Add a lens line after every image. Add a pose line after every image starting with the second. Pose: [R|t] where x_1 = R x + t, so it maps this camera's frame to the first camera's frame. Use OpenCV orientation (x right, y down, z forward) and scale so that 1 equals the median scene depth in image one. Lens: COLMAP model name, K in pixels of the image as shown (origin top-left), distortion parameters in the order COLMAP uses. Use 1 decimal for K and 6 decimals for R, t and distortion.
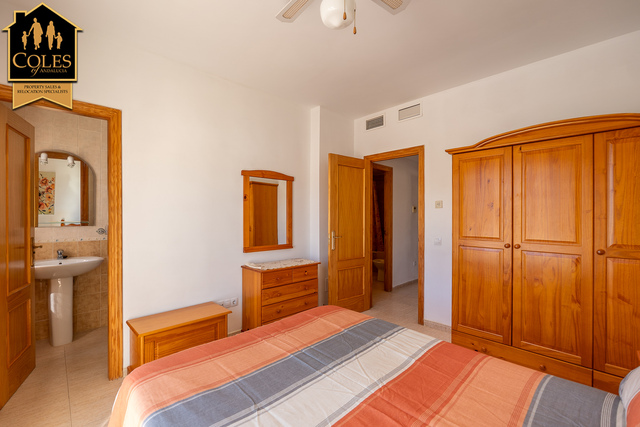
lens RADIAL K [[272.4, 0, 318.4], [0, 272.4, 212.8], [0, 0, 1]] dist [-0.004028, -0.001696]
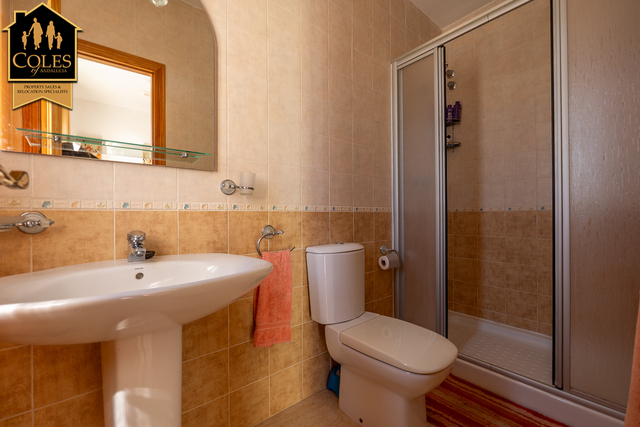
lens RADIAL K [[272.4, 0, 322.7], [0, 272.4, 210.4], [0, 0, 1]] dist [-0.004028, -0.001696]
pose [[0.997657, -0.003121, -0.068346, -0.681383], [0.003141, 0.999995, 0.000181, 0.106287], [0.068345, -0.000395, 0.997662, 0.664846]]
